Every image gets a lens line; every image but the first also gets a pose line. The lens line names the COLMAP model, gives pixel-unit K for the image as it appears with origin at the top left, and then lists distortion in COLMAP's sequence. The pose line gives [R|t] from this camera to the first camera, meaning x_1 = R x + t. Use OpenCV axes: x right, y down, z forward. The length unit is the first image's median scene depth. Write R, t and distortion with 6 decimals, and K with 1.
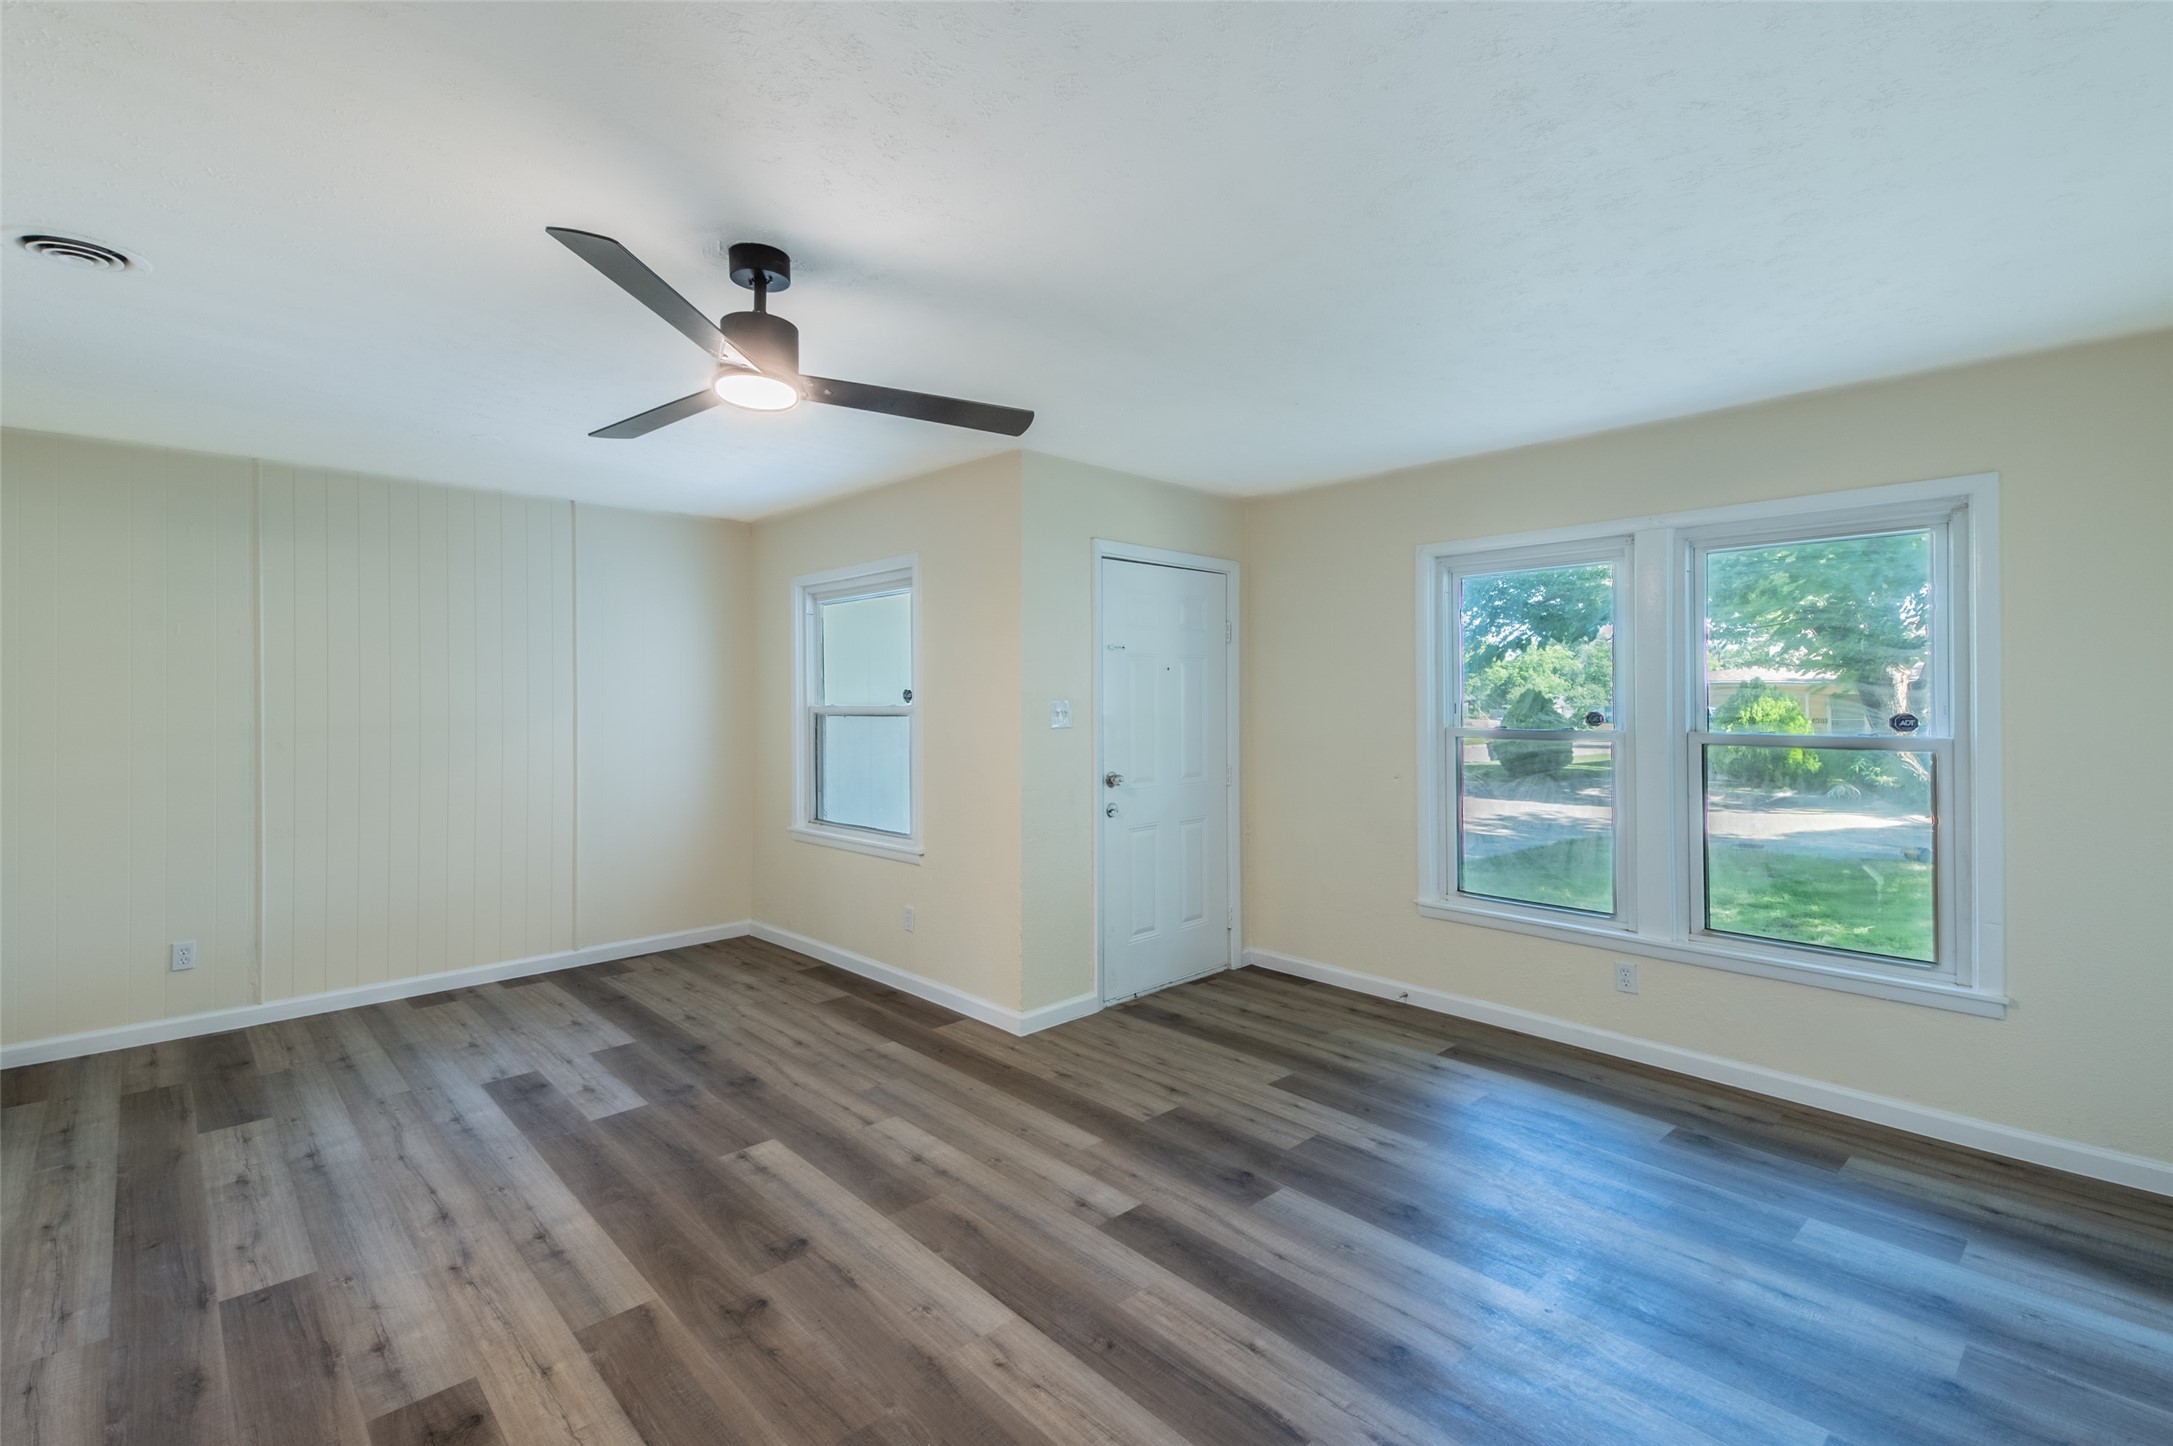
lens RADIAL K [[998.0, 0, 1075.4], [0, 998.0, 700.7], [0, 0, 1]] dist [0.021184, -0.005340]
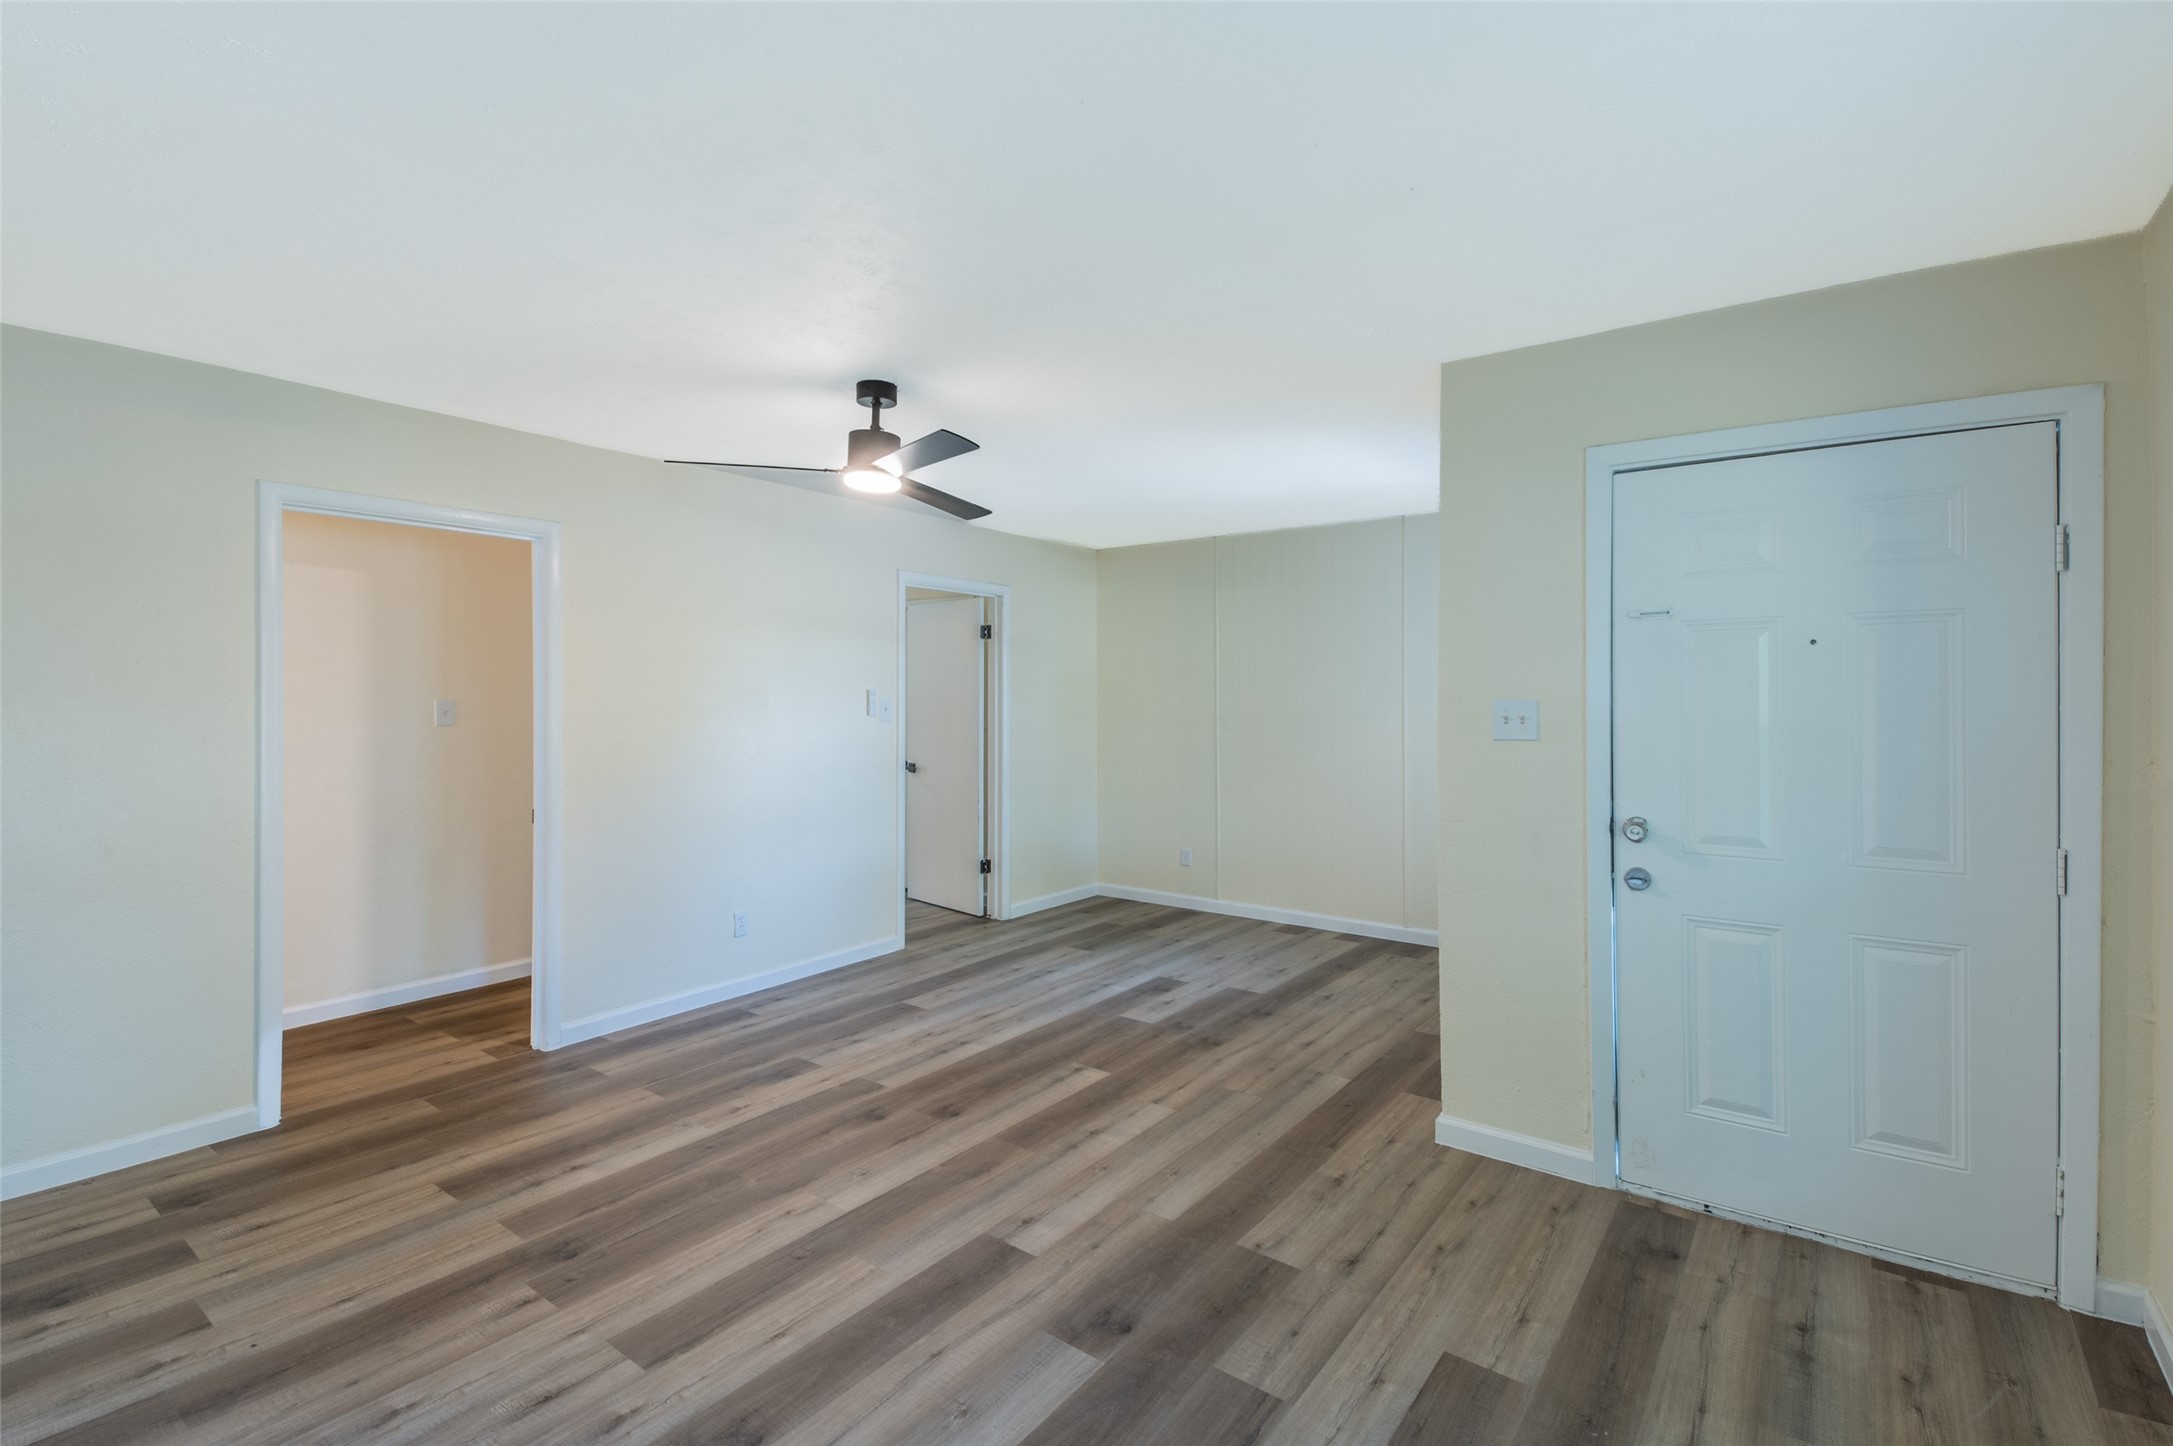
lens RADIAL K [[998.0, 0, 1067.8], [0, 998.0, 700.5], [0, 0, 1]] dist [0.021184, -0.005340]
pose [[0.151212, 0.010690, -0.988444, 0.739062], [-0.007862, 0.999923, 0.009611, -0.004405], [0.988470, 0.006318, 0.151284, 0.688276]]
